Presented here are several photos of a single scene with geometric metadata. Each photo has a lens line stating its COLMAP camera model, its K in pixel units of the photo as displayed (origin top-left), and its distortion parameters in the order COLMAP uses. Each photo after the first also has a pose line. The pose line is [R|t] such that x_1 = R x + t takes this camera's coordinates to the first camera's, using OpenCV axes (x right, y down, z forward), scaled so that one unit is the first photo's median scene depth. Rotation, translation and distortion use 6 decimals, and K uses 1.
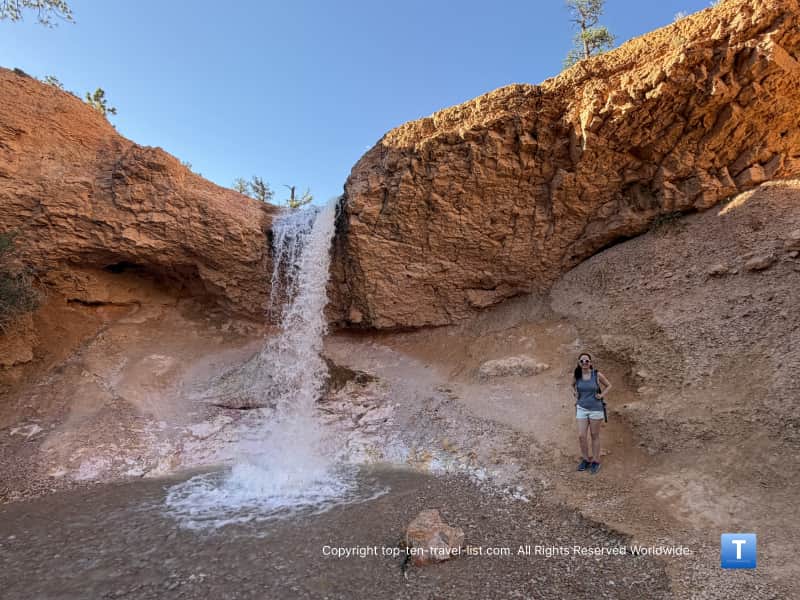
lens RADIAL K [[440.0, 0, 400.0], [0, 440.0, 300.0], [0, 0, 1]] dist [0.000468, -0.000280]
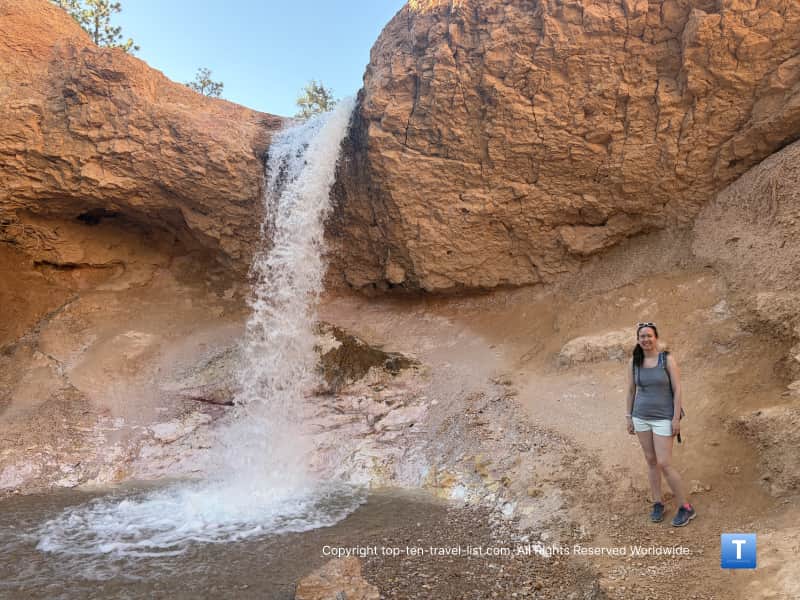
lens RADIAL K [[638.3, 0, 400.0], [0, 638.3, 300.0], [0, 0, 1]] dist [0.063921, -0.078423]
pose [[0.971617, -0.016715, -0.235969, 0.161431], [0.033779, 0.997082, 0.068458, 0.011734], [0.234137, -0.074486, 0.969346, 0.046553]]
